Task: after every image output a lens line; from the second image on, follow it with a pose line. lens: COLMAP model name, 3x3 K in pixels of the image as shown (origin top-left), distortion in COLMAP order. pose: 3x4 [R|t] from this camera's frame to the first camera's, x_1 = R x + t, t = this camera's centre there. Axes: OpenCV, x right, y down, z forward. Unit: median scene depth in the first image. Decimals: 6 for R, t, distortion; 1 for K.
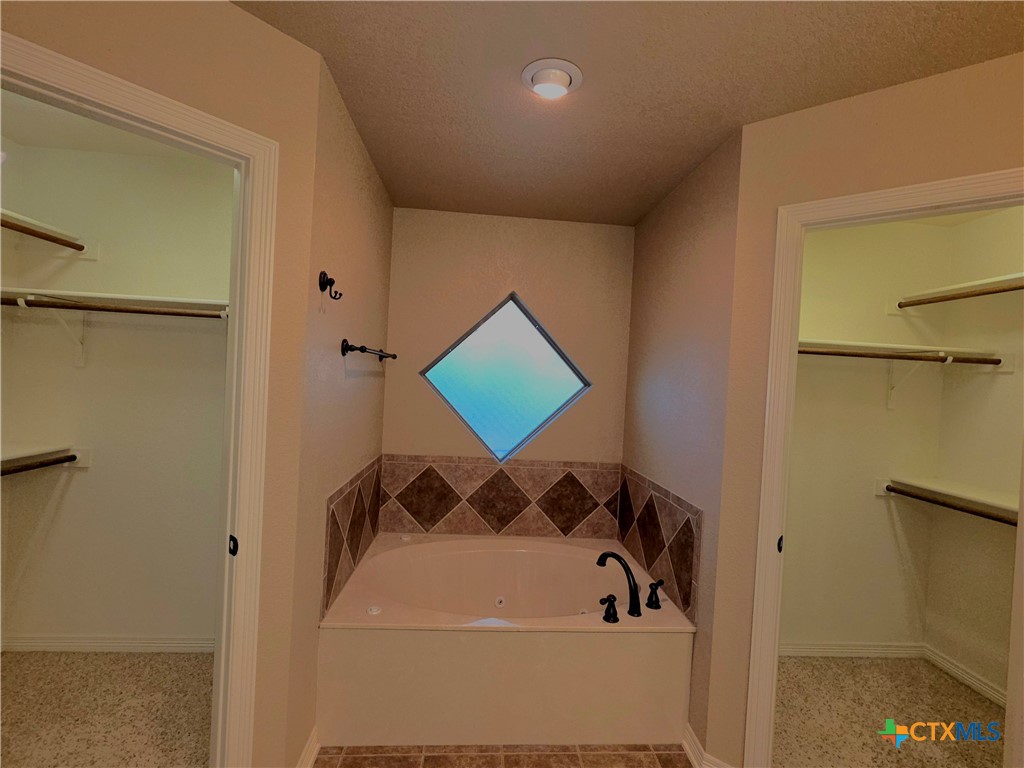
lens RADIAL K [[474.1, 0, 514.2], [0, 474.1, 384.8], [0, 0, 1]] dist [0.002244, 0.000145]
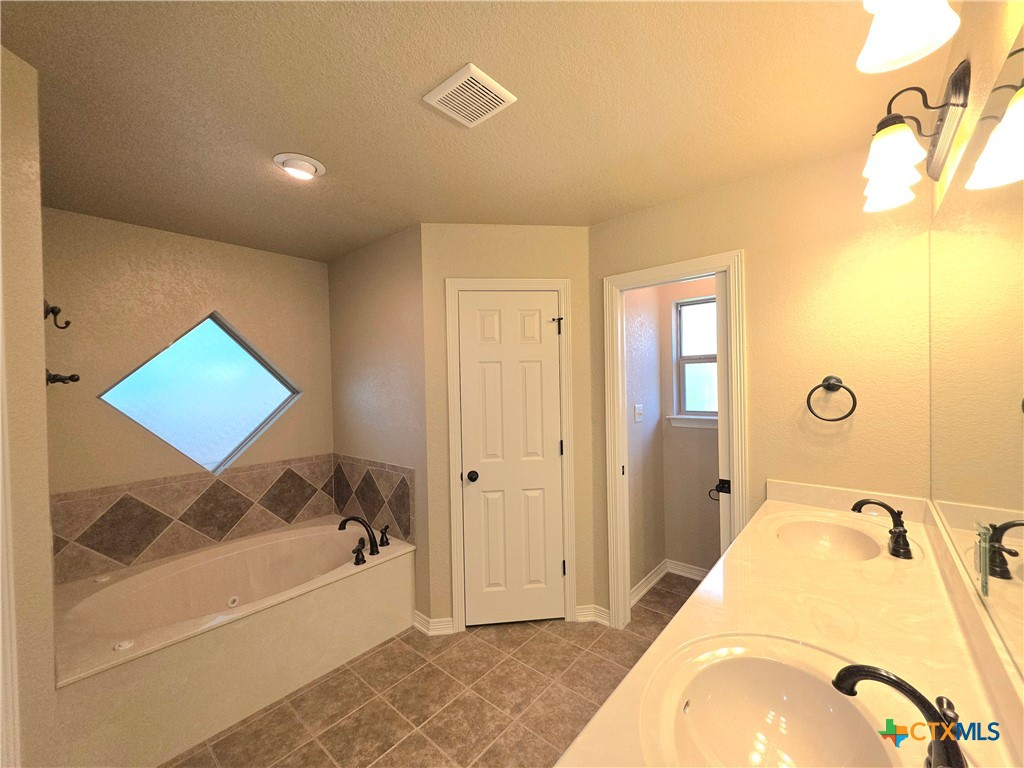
lens RADIAL K [[409.1, 0, 514.2], [0, 409.1, 384.6], [0, 0, 1]] dist [0.002506, 0.000093]
pose [[0.710774, -0.076457, 0.699252, -0.182047], [0.069152, 0.996855, 0.038706, -0.023051], [-0.700013, 0.020843, 0.713826, -0.114133]]
